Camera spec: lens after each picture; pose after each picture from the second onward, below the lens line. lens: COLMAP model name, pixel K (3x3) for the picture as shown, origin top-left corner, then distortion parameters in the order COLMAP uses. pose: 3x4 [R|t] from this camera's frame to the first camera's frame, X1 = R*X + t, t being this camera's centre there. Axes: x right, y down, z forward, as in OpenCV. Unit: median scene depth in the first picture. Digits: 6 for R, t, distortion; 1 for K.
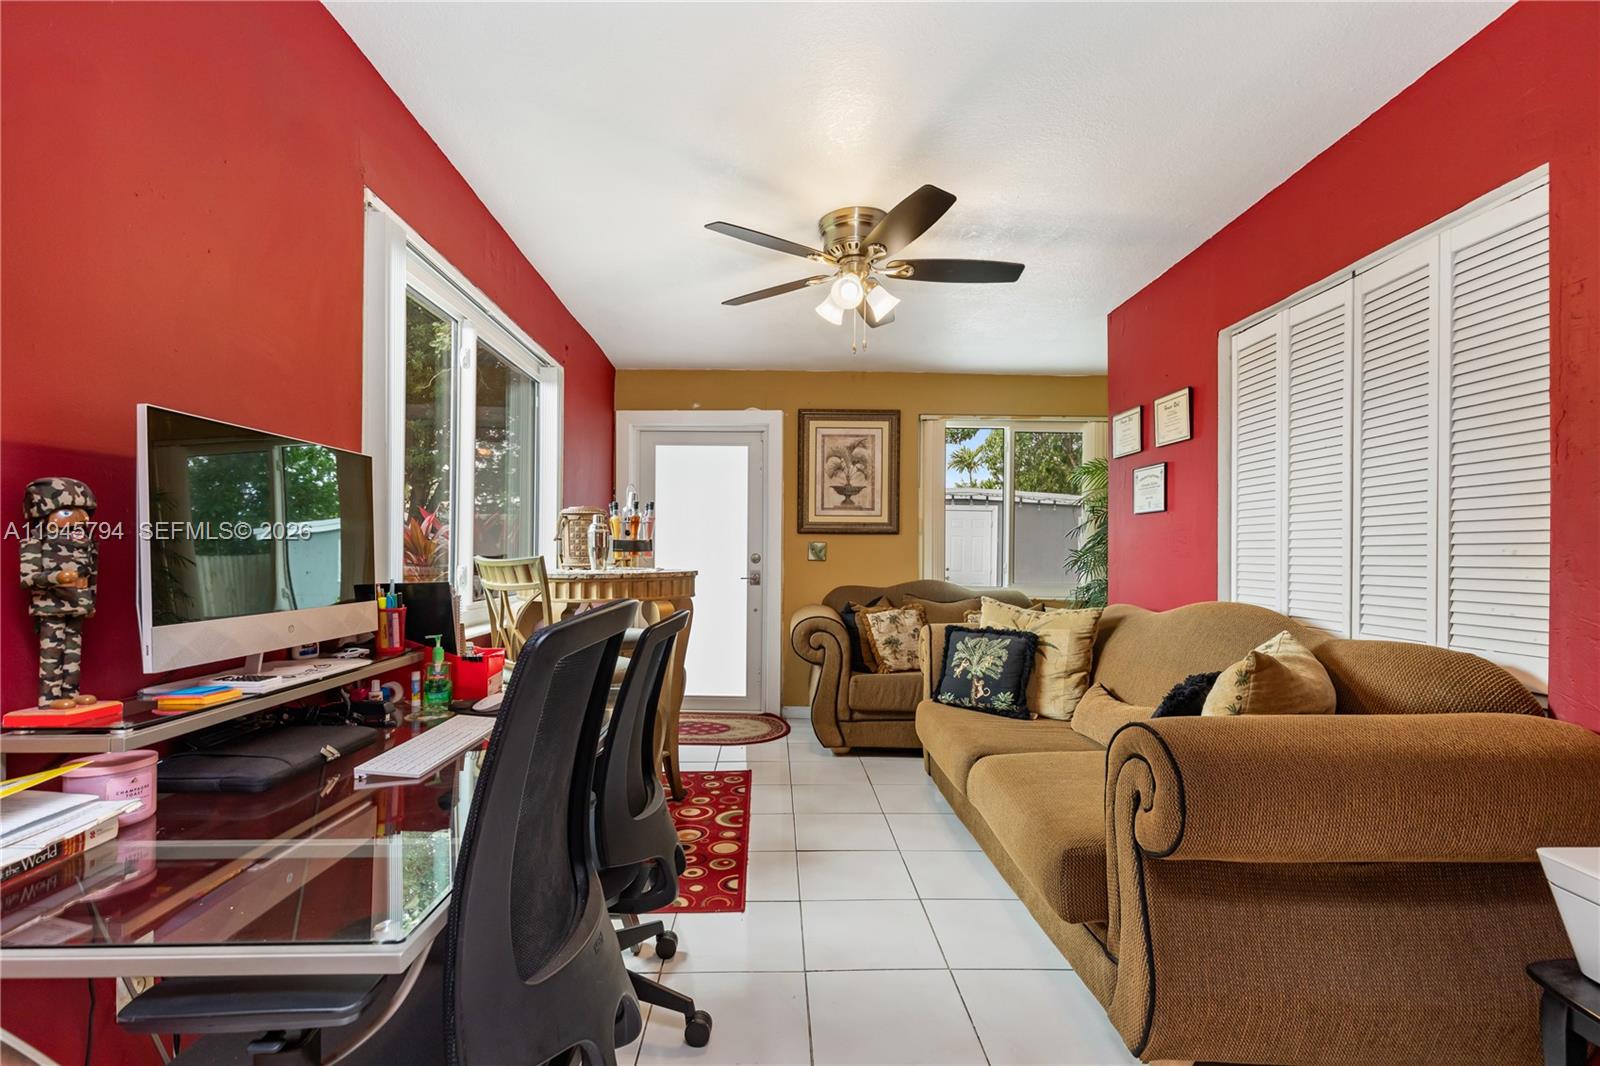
lens RADIAL K [[744.4, 0, 758.8], [0, 744.4, 552.8], [0, 0, 1]] dist [0.005866, -0.001458]
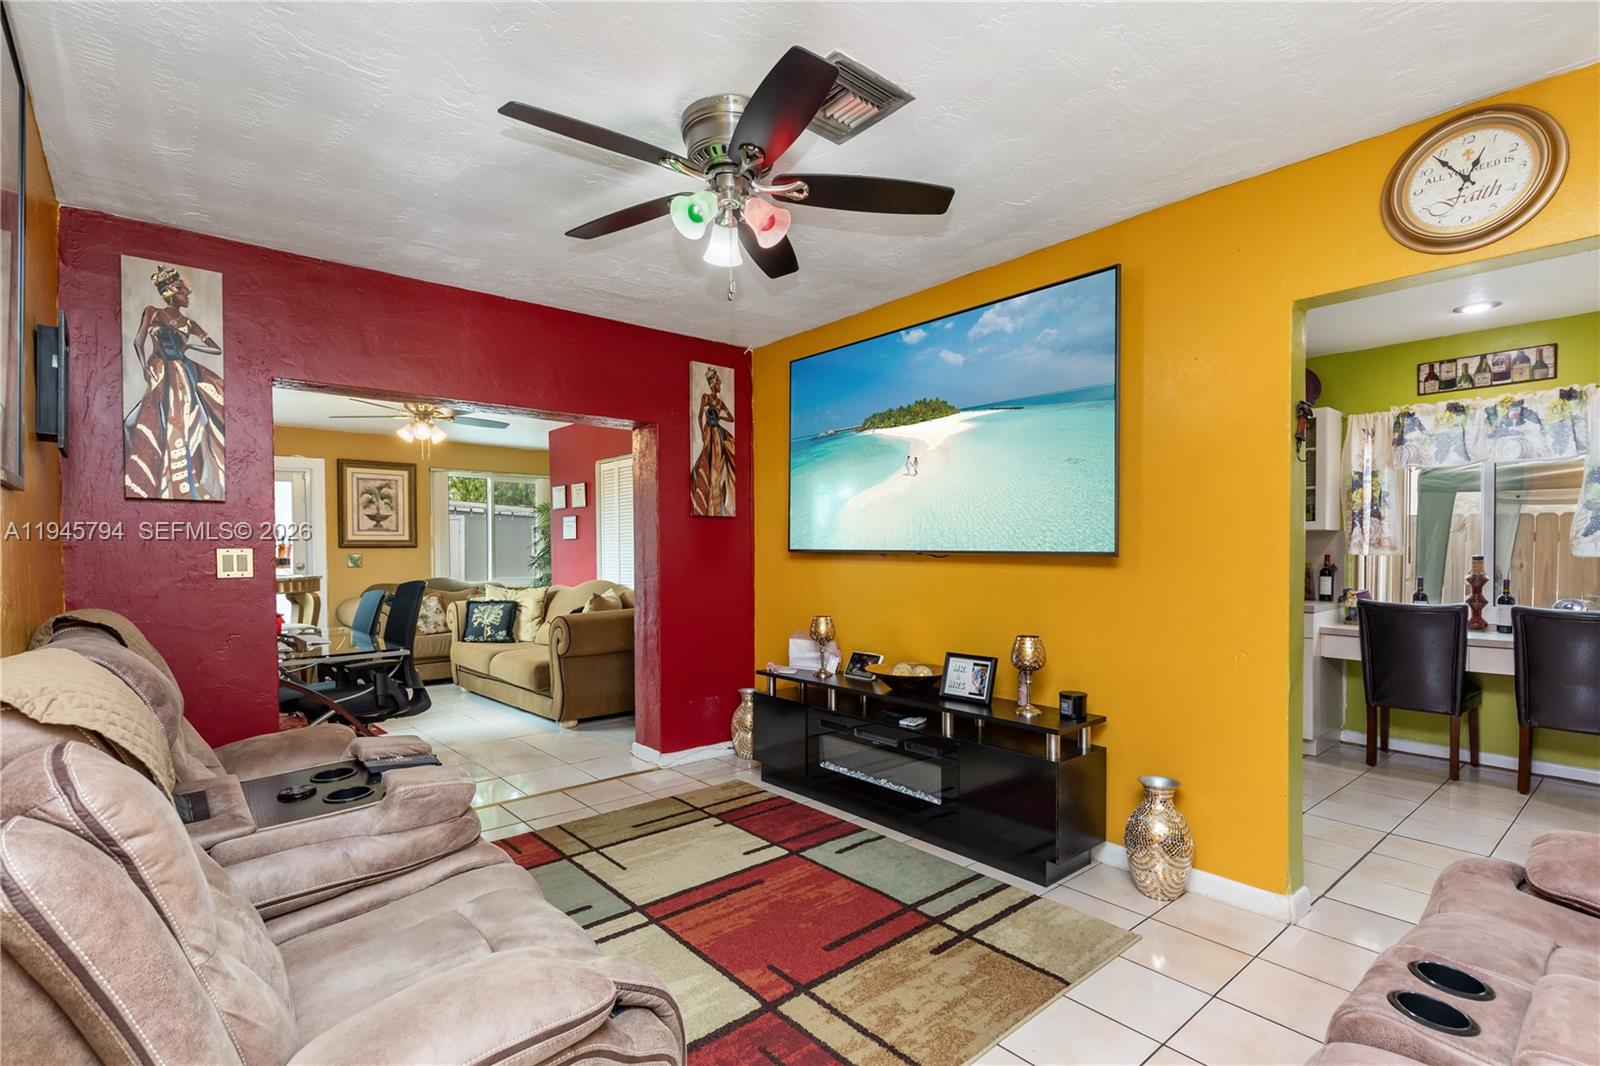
lens RADIAL K [[744.4, 0, 791.8], [0, 744.4, 544.8], [0, 0, 1]] dist [0.005866, -0.001458]
pose [[0.735259, -0.010408, 0.677707, -0.402675], [0.016491, 0.999861, -0.002535, -0.022316], [-0.677586, 0.013039, 0.735328, -0.892015]]
